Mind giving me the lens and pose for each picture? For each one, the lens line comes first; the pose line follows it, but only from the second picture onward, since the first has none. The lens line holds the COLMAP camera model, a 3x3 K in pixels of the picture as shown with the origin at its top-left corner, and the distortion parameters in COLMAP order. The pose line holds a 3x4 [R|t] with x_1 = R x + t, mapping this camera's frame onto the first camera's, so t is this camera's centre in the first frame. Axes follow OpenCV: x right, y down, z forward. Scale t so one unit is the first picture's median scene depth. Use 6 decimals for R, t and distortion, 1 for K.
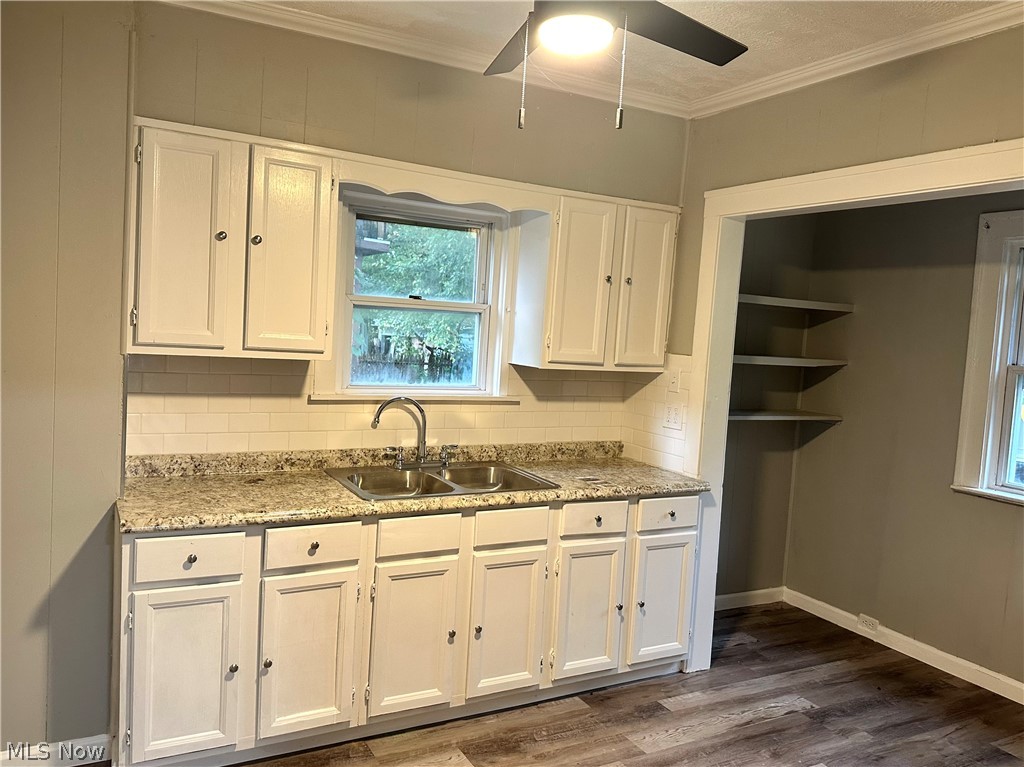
lens RADIAL K [[743.4, 0, 436.0], [0, 743.4, 371.6], [0, 0, 1]] dist [0.036599, -0.050097]
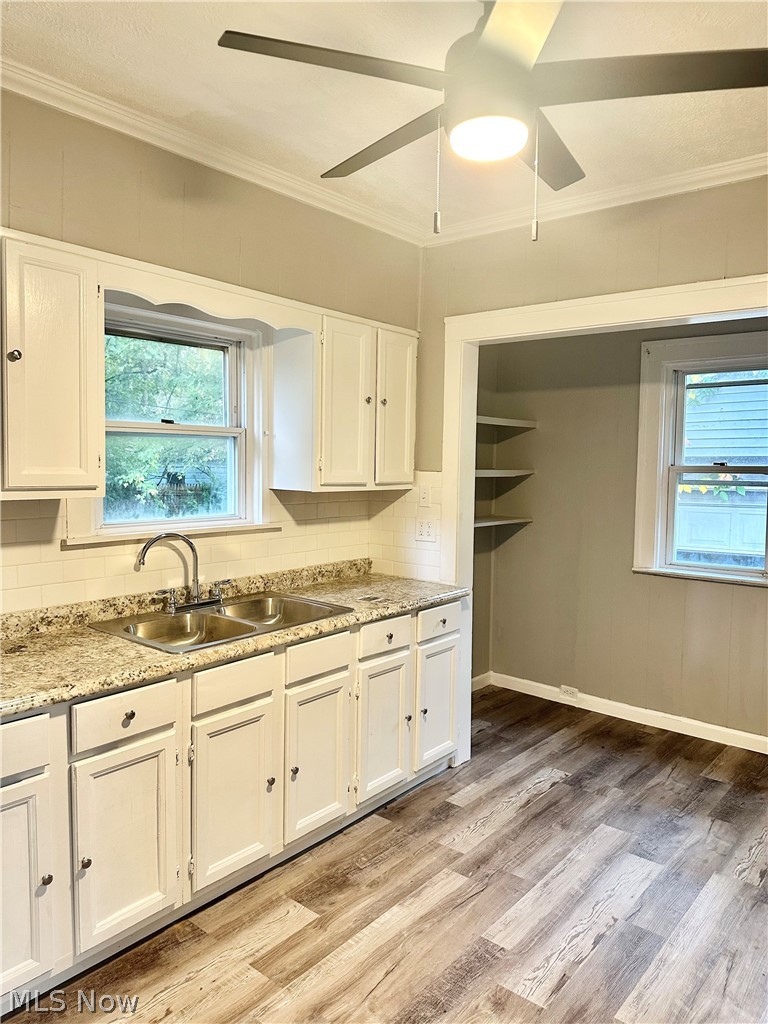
lens RADIAL K [[726.3, 0, 387.0], [0, 726.3, 503.1], [0, 0, 1]] dist [0.017310, -0.044617]
pose [[0.920204, -0.067733, 0.385534, -0.146738], [0.062716, 0.997703, 0.025590, -0.008285], [-0.386382, 0.000631, 0.922339, 0.088437]]
